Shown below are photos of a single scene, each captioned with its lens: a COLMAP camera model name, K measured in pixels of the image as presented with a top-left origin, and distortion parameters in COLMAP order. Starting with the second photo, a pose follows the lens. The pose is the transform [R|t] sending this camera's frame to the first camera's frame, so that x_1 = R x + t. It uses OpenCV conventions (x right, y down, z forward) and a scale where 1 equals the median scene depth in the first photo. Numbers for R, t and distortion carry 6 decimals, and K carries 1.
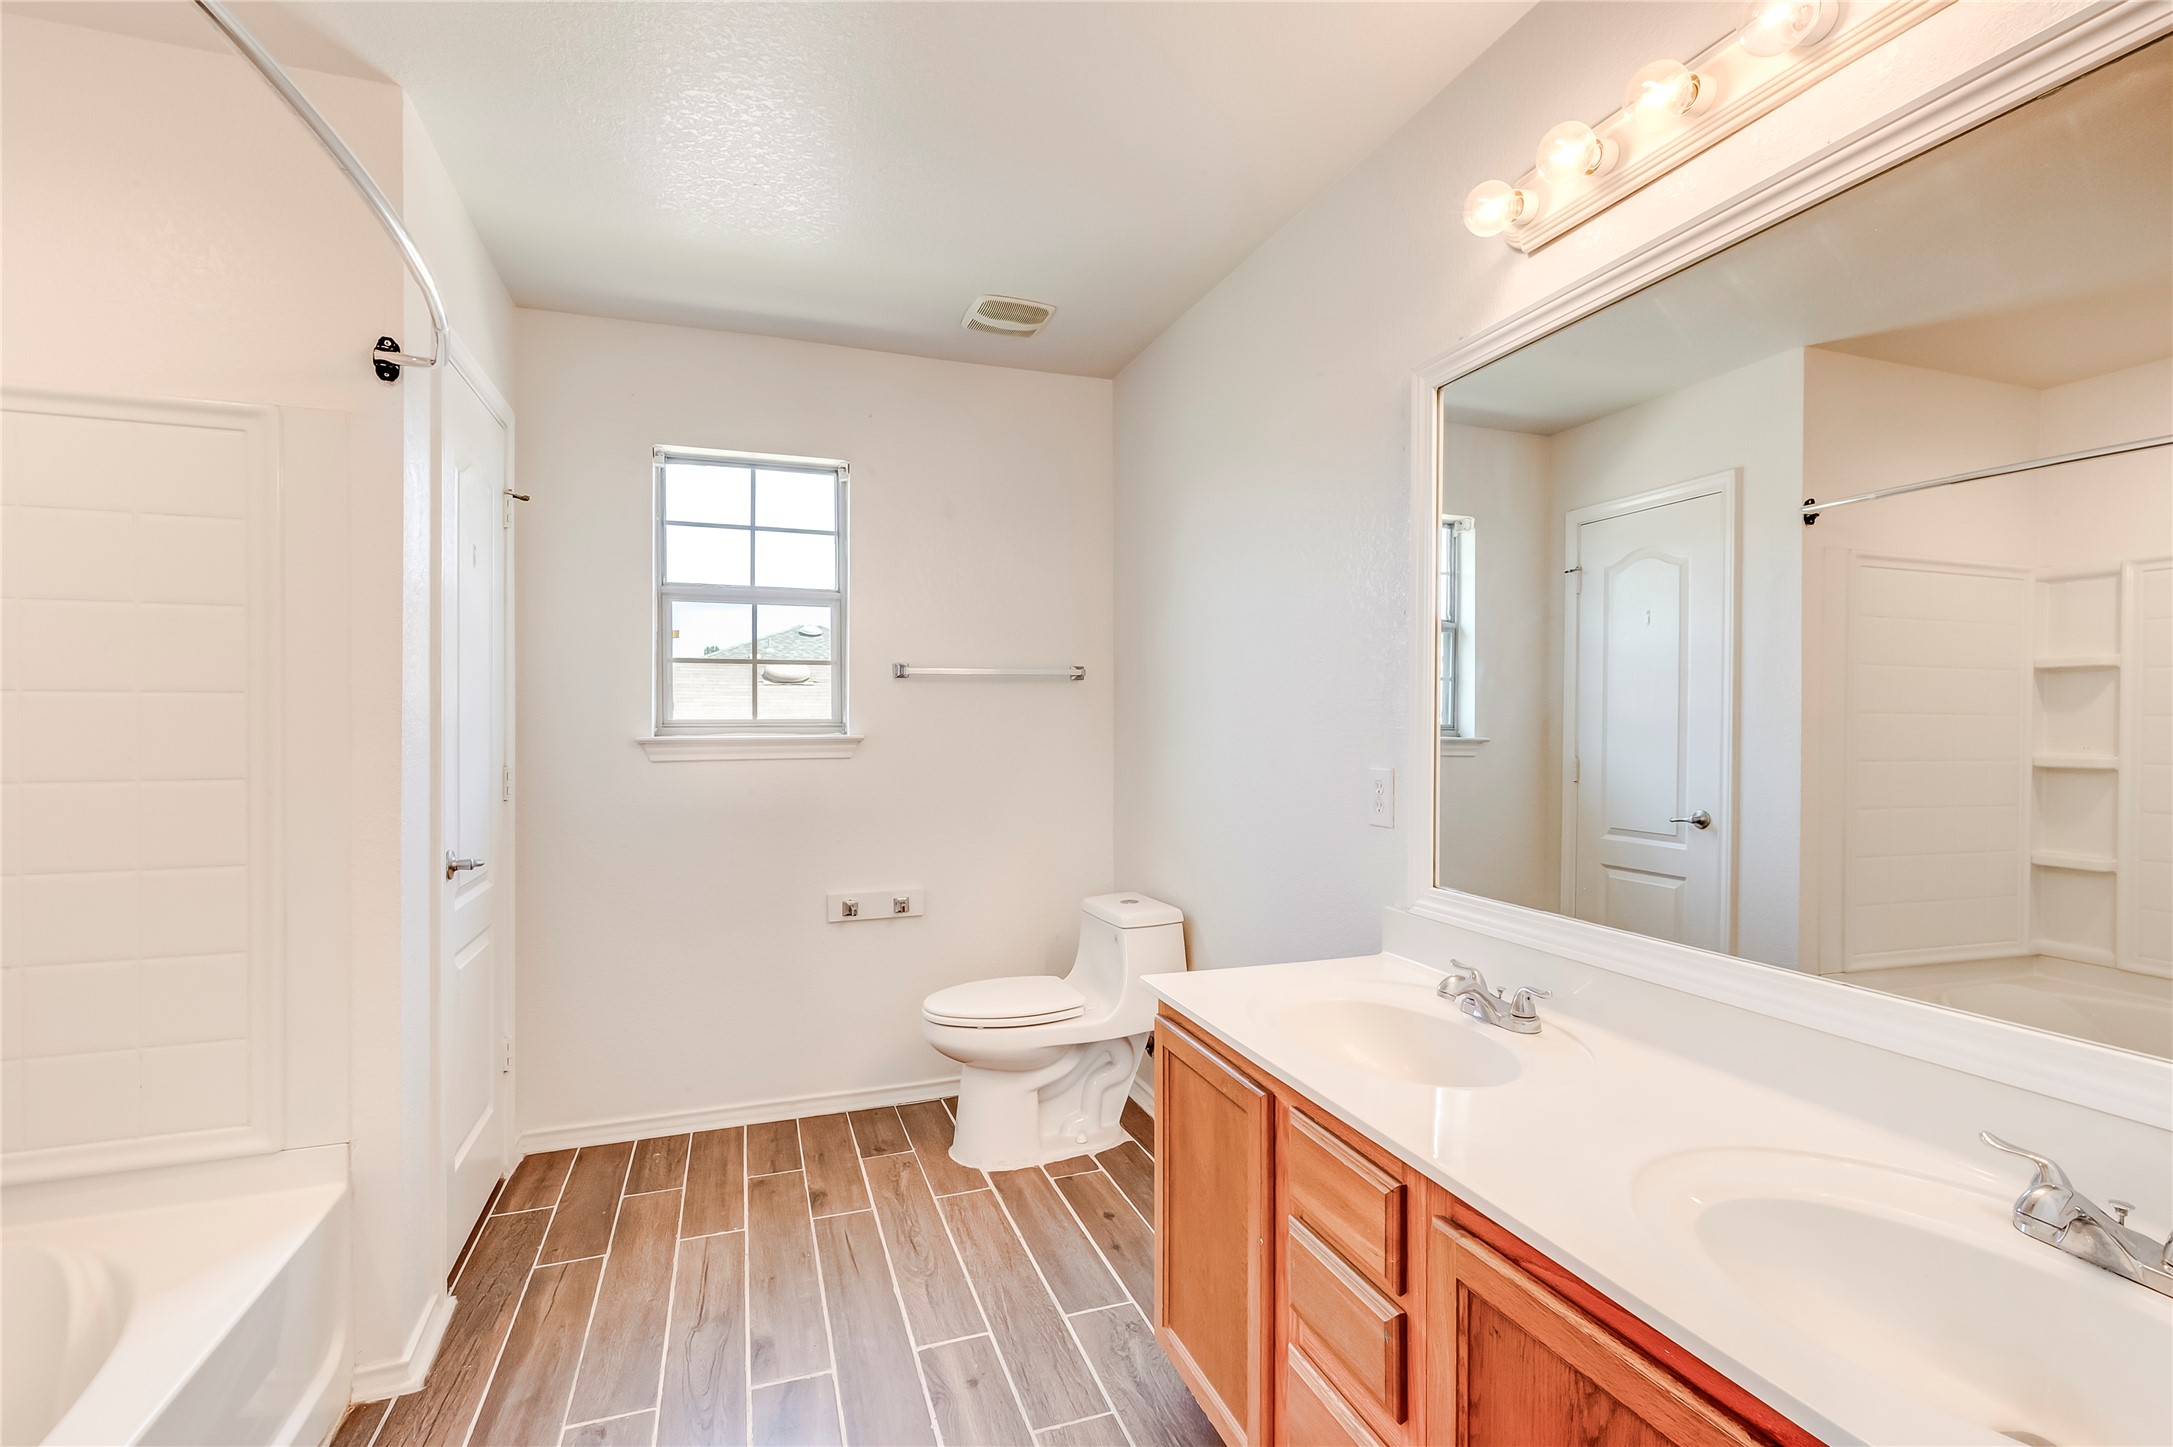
lens RADIAL K [[985.9, 0, 1087.4], [0, 985.9, 728.8], [0, 0, 1]] dist [0.004485, -0.000640]
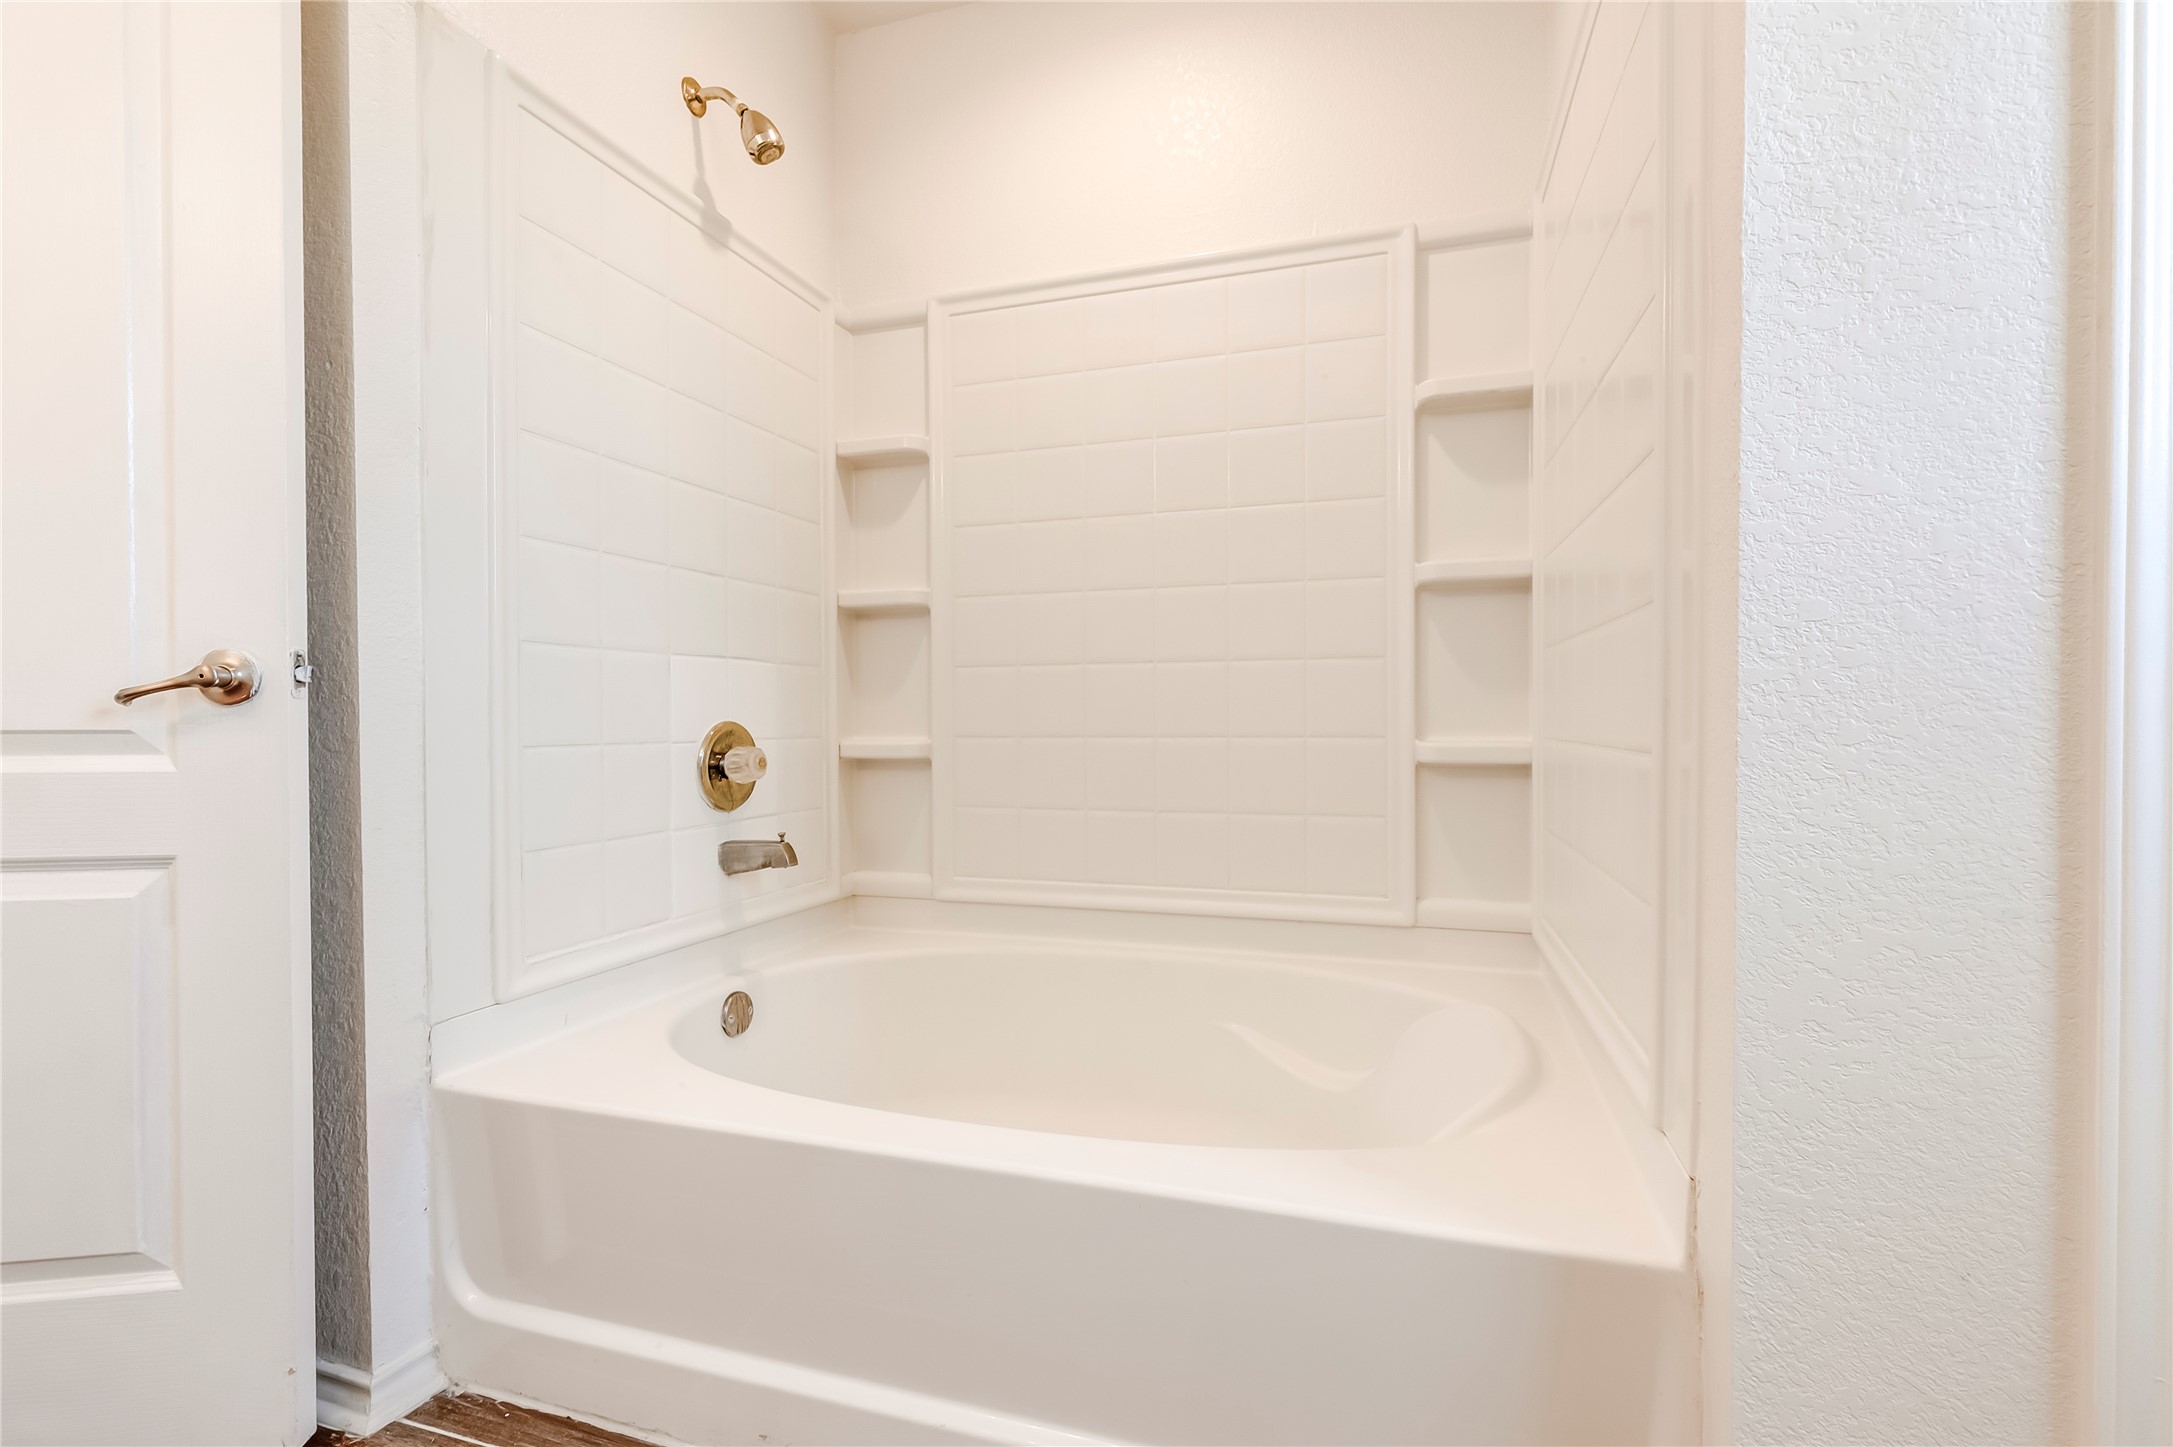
lens RADIAL K [[985.9, 0, 1087.4], [0, 985.9, 728.8], [0, 0, 1]] dist [0.004485, -0.000640]
pose [[0.567657, -0.018772, 0.823051, 0.540191], [0.018687, 0.999776, 0.009914, 0.119675], [-0.823053, 0.009752, 0.567881, 0.523587]]
